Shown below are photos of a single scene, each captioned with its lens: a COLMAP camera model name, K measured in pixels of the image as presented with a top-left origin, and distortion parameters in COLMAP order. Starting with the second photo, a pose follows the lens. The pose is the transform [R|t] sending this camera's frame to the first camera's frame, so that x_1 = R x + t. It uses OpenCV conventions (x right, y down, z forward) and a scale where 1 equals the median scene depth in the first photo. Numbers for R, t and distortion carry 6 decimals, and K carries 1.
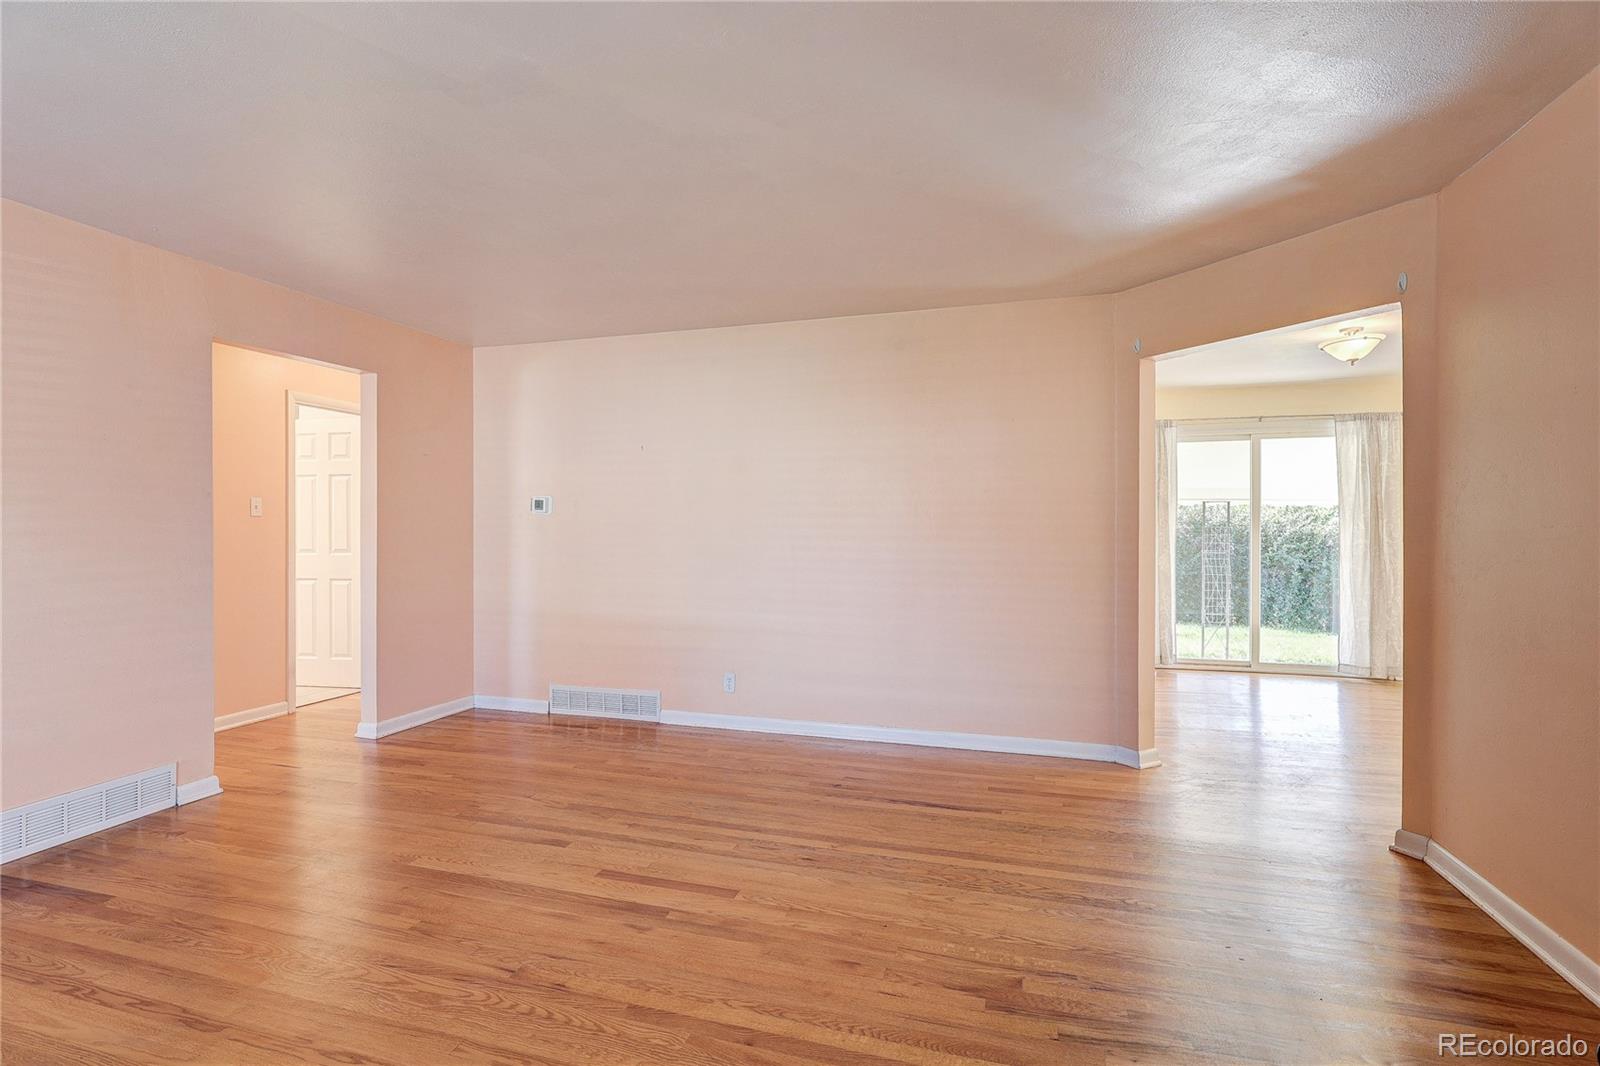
lens RADIAL K [[767.4, 0, 795.9], [0, 767.4, 533.7], [0, 0, 1]] dist [-0.006447, 0.003232]
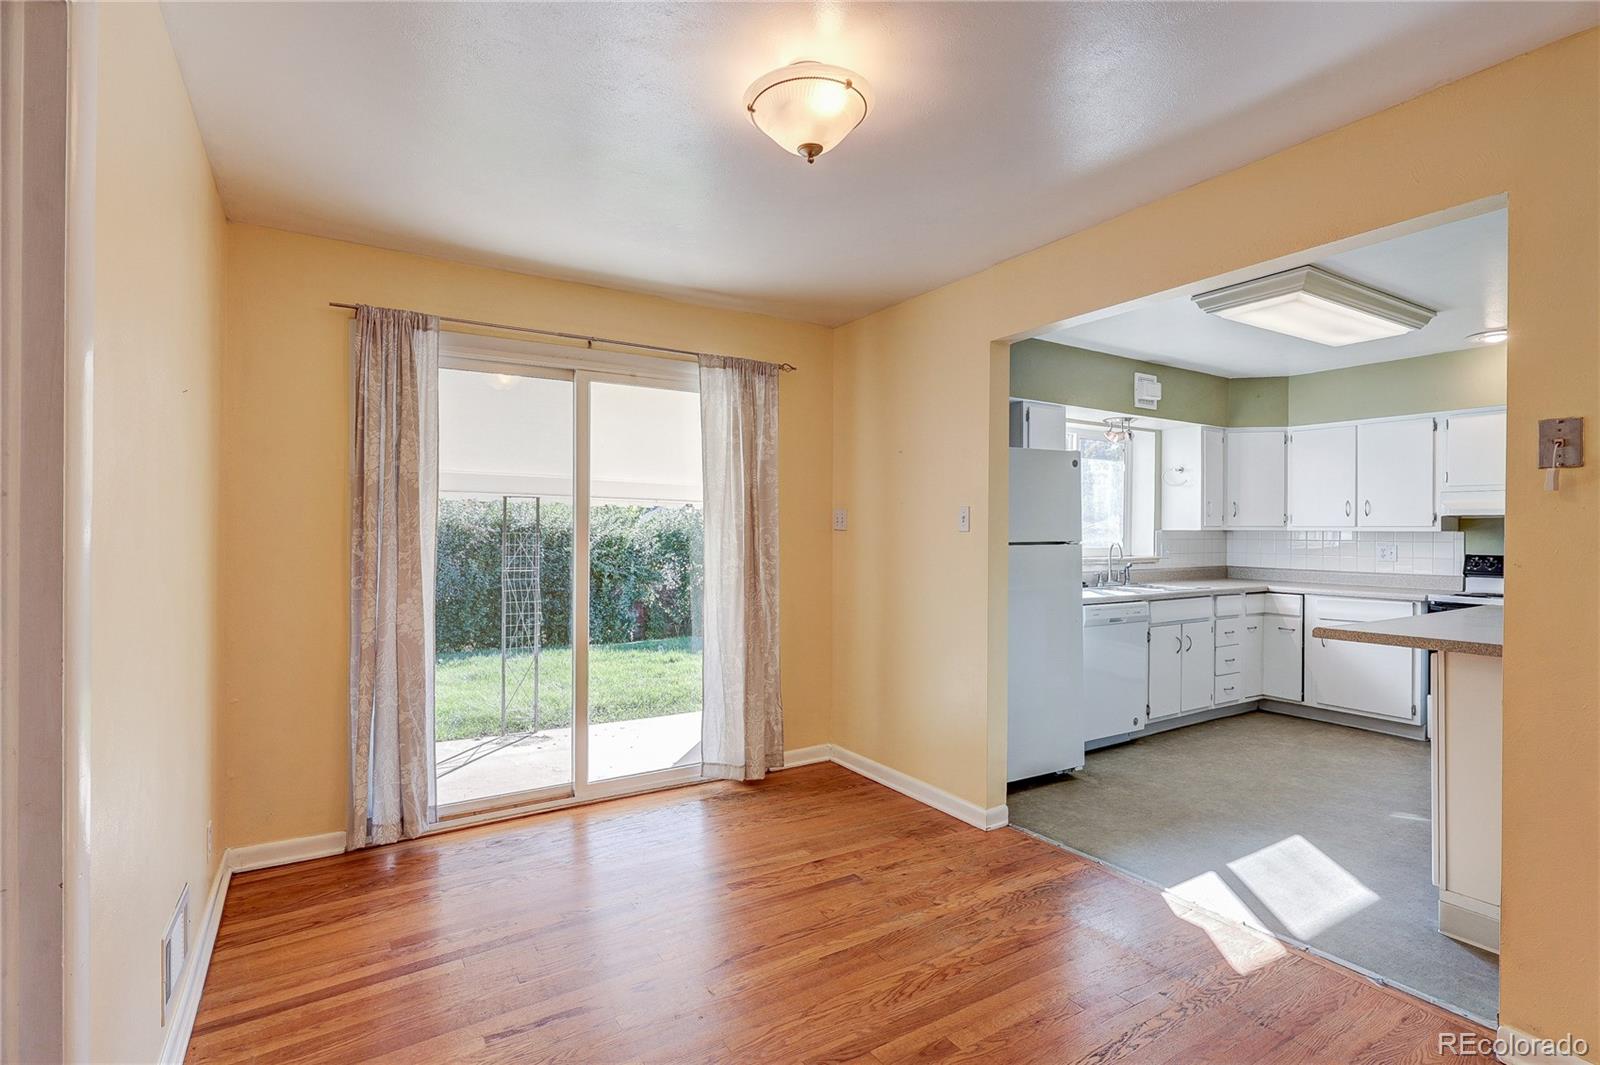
lens RADIAL K [[767.4, 0, 797.0], [0, 767.4, 530.3], [0, 0, 1]] dist [-0.006447, 0.003232]
pose [[0.668120, 0.001886, 0.744051, 0.290420], [0.000323, 0.999996, -0.002825, -0.013663], [-0.744053, 0.002128, 0.668117, 0.511603]]
